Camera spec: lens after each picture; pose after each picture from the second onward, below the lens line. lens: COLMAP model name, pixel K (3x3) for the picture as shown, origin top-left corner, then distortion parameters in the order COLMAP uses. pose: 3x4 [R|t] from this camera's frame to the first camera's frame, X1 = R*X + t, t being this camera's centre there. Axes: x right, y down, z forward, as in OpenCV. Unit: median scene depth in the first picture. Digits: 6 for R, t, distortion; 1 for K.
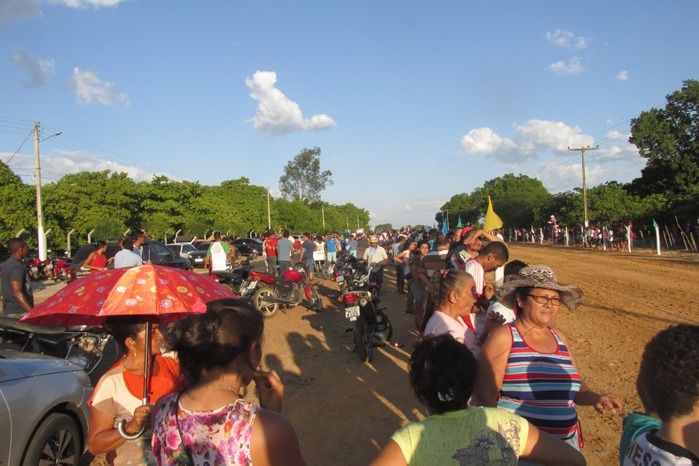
lens RADIAL K [[578.8, 0, 349.7], [0, 578.8, 229.0], [0, 0, 1]] dist [-0.043020, 0.015748]
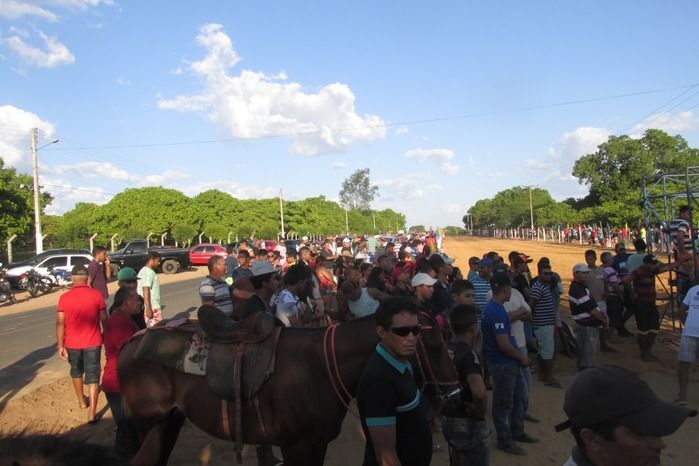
lens RADIAL K [[578.8, 0, 346.7], [0, 578.8, 232.3], [0, 0, 1]] dist [-0.043020, 0.015748]
pose [[0.998149, -0.009706, -0.060030, -0.025619], [0.009902, 0.999947, 0.002974, -0.000867], [0.059997, -0.003563, 0.998192, -0.307771]]
